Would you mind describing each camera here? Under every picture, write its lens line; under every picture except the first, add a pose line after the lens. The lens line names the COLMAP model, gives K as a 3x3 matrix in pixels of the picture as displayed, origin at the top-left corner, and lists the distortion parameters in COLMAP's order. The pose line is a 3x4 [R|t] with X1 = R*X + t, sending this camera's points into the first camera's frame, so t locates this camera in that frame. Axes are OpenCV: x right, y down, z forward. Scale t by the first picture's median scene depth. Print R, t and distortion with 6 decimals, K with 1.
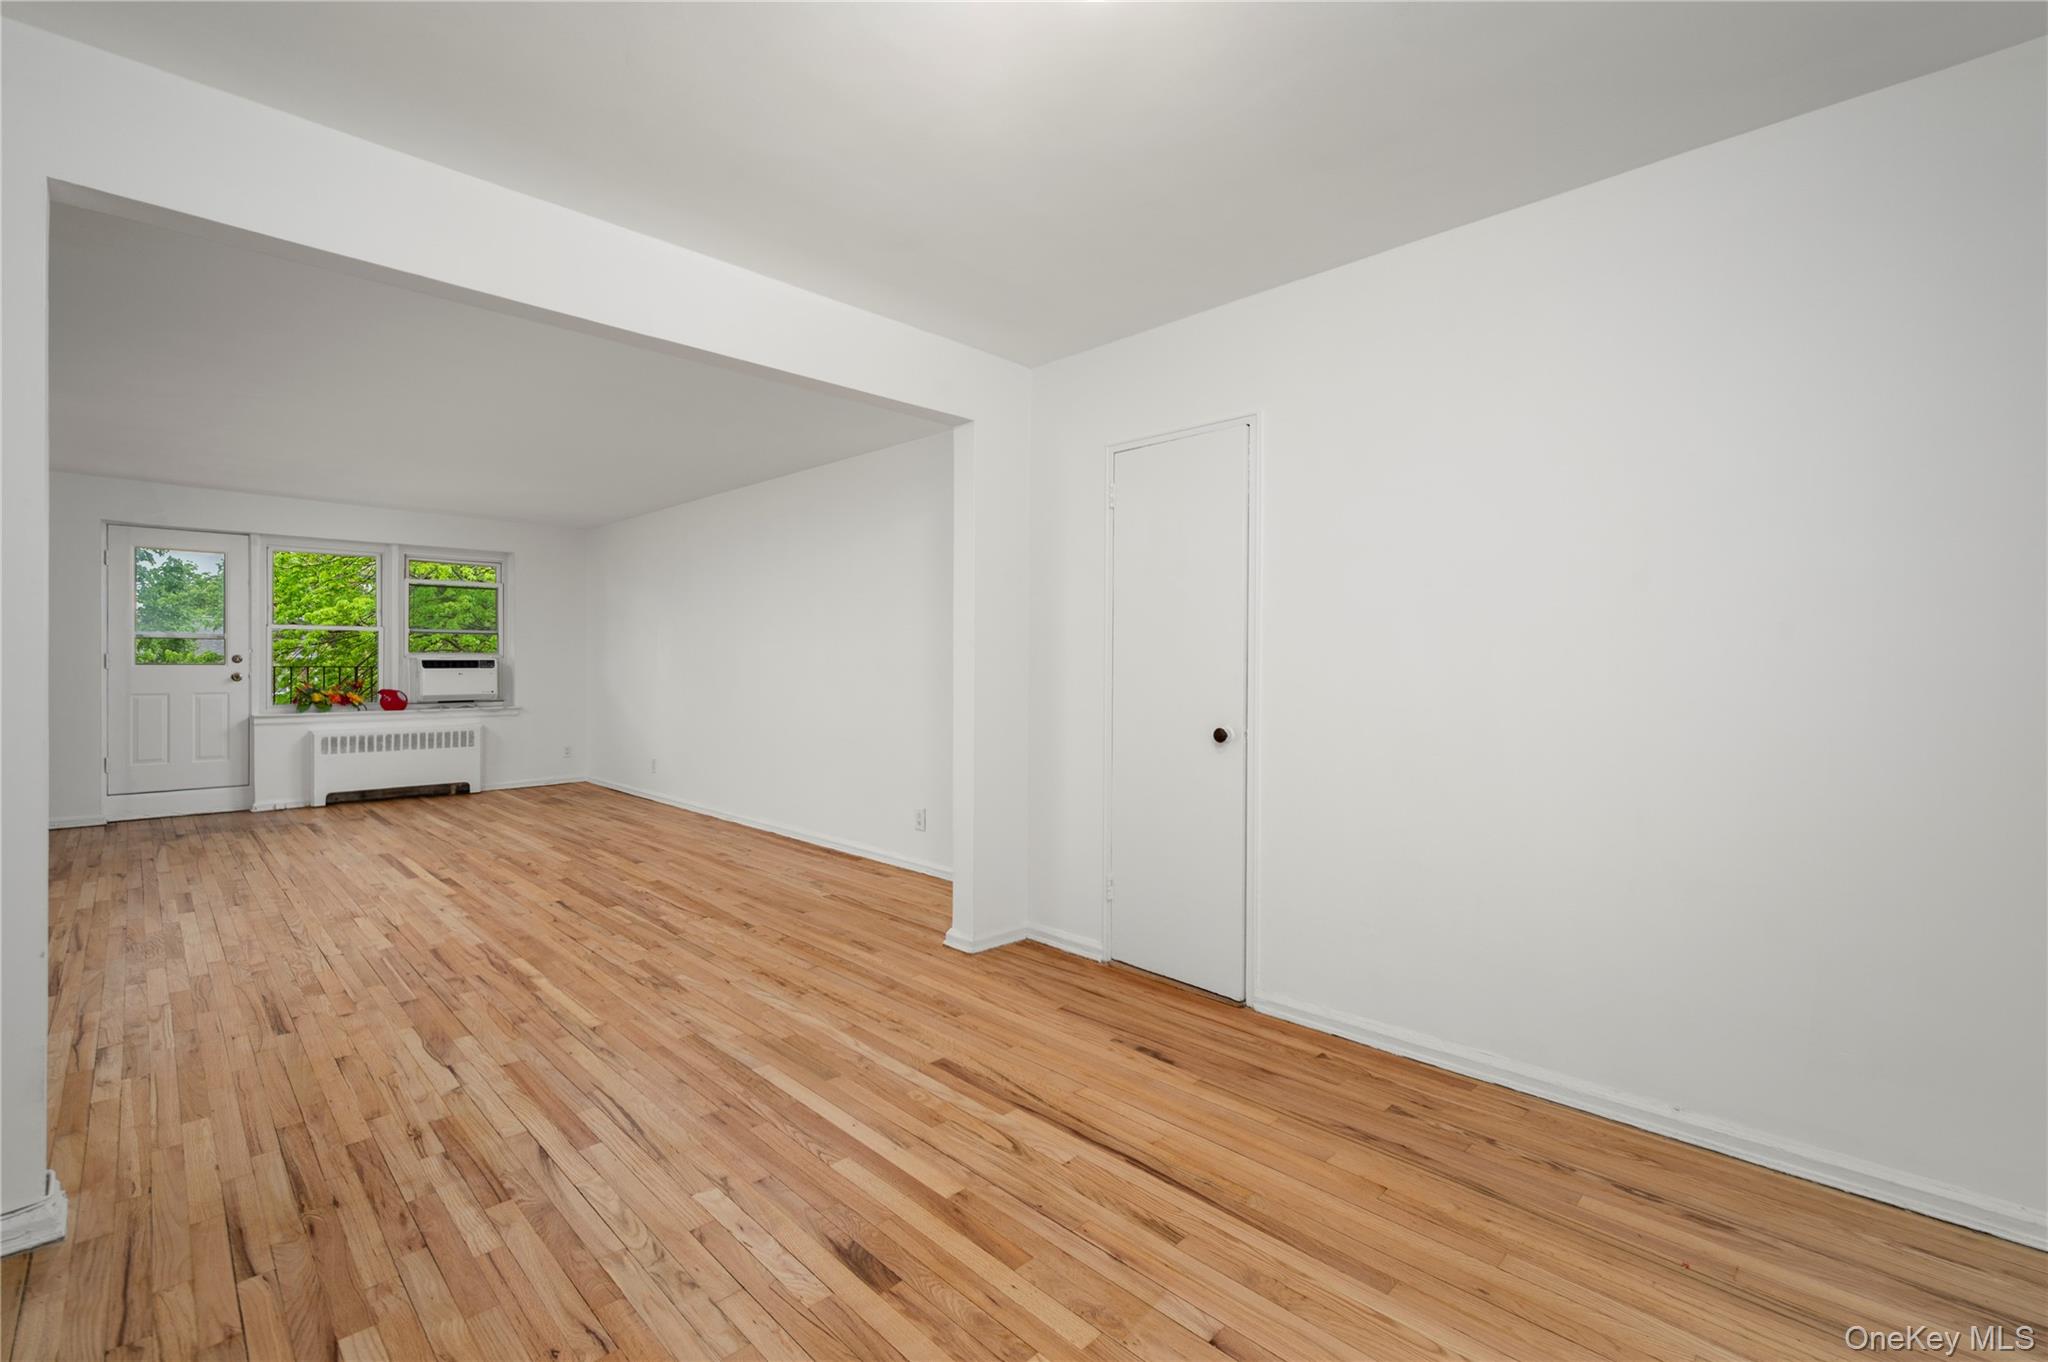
lens RADIAL K [[892.5, 0, 1015.7], [0, 892.5, 661.2], [0, 0, 1]] dist [0.002373, 0.000437]
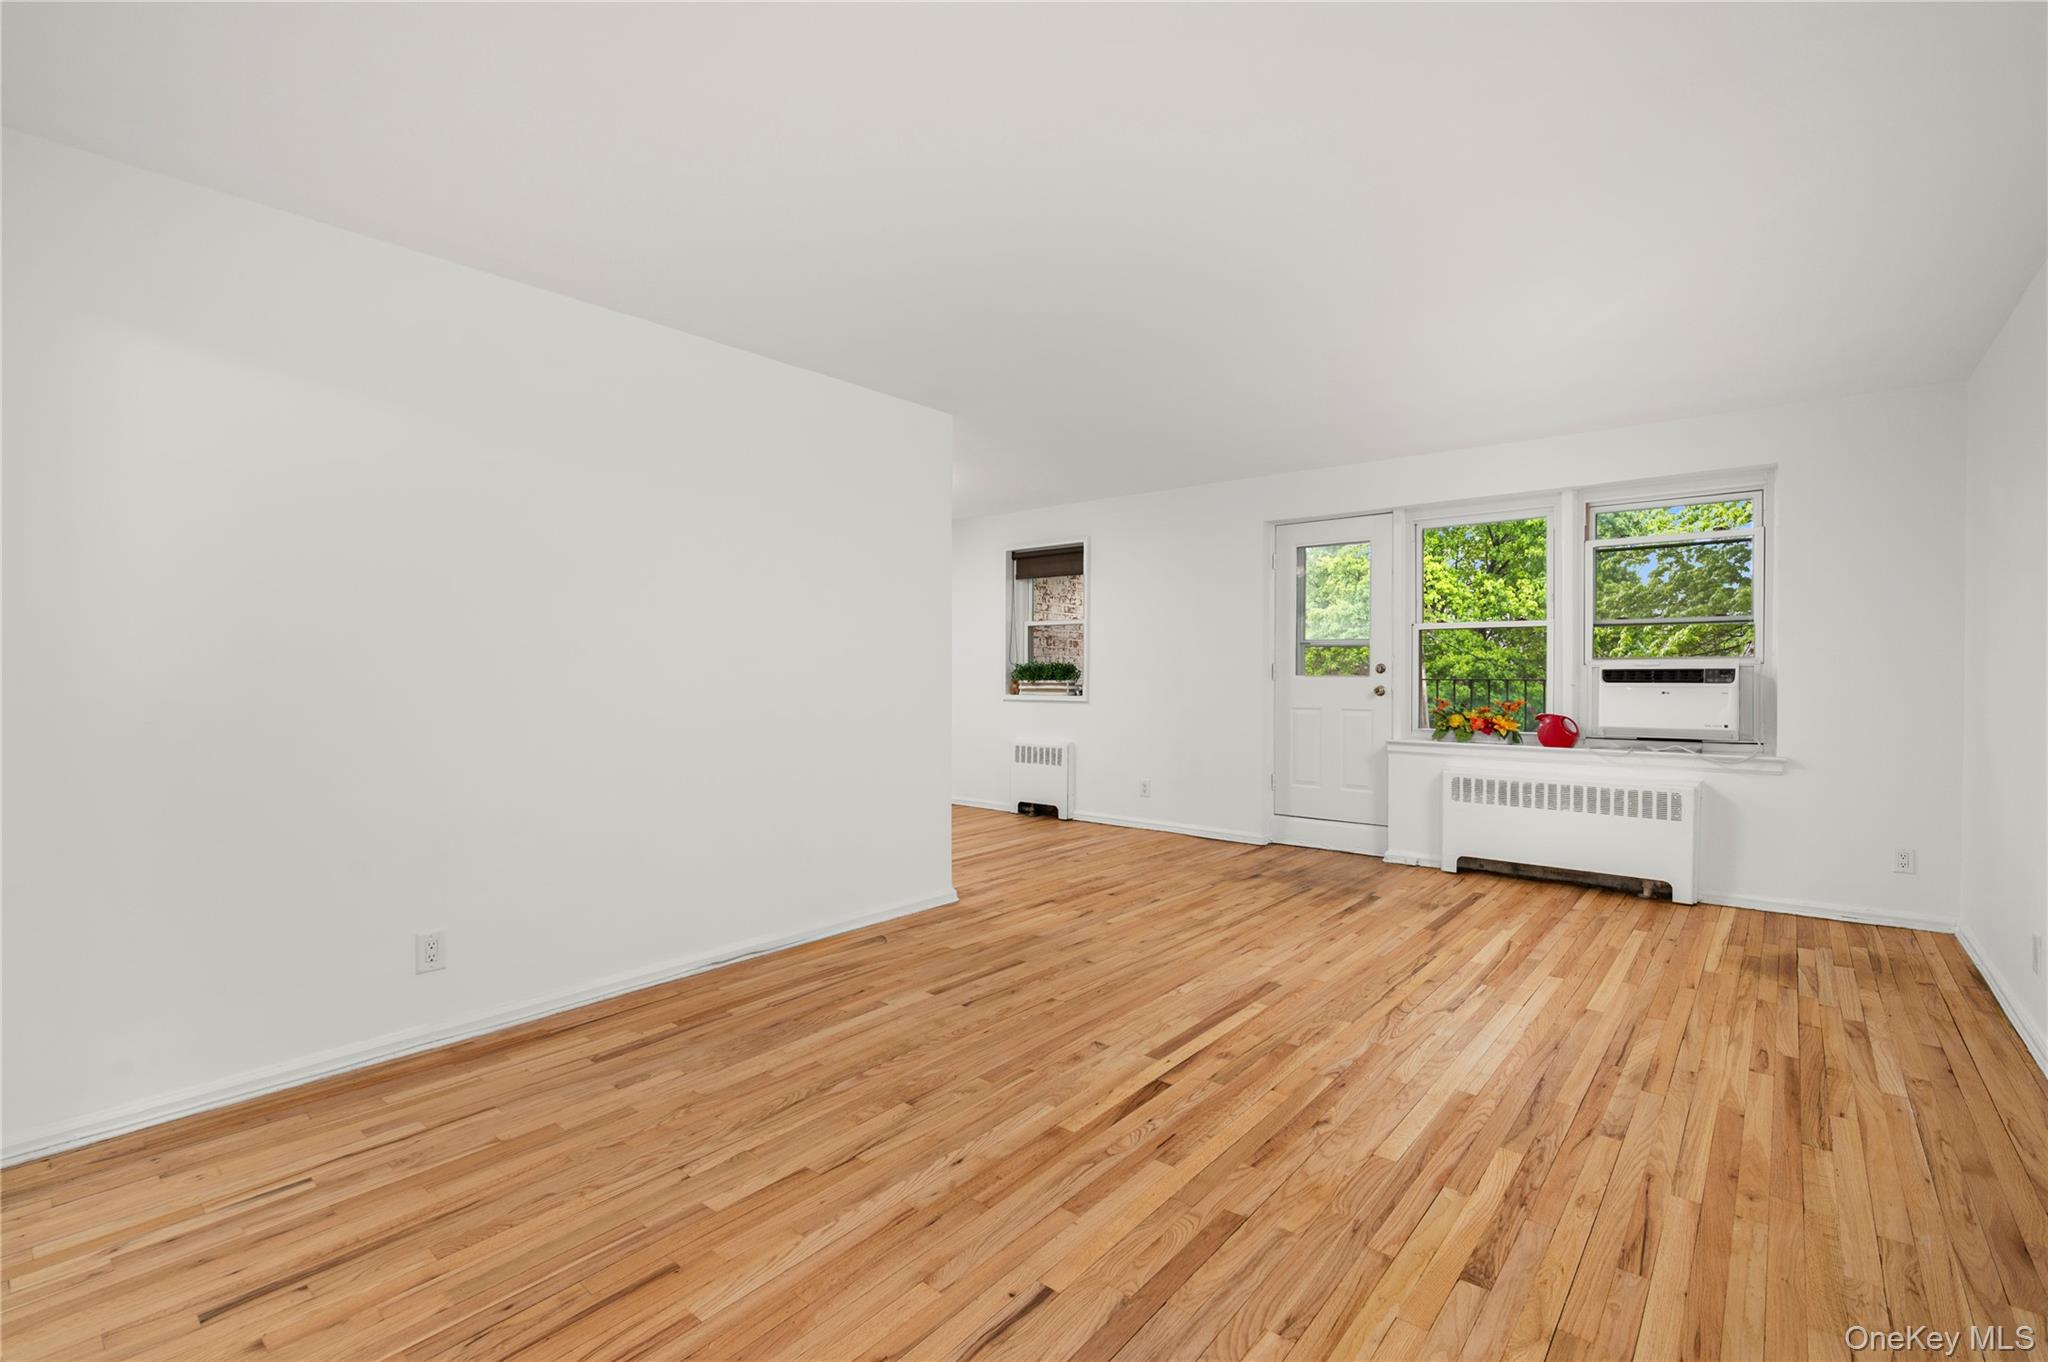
lens RADIAL K [[913.6, 0, 1020.8], [0, 913.6, 680.3], [0, 0, 1]] dist [-0.001809, 0.000293]
pose [[0.091240, 0.006677, -0.995807, -0.133149], [0.000704, 0.999977, 0.006769, 0.003469], [0.995829, -0.001319, 0.091233, 1.020381]]
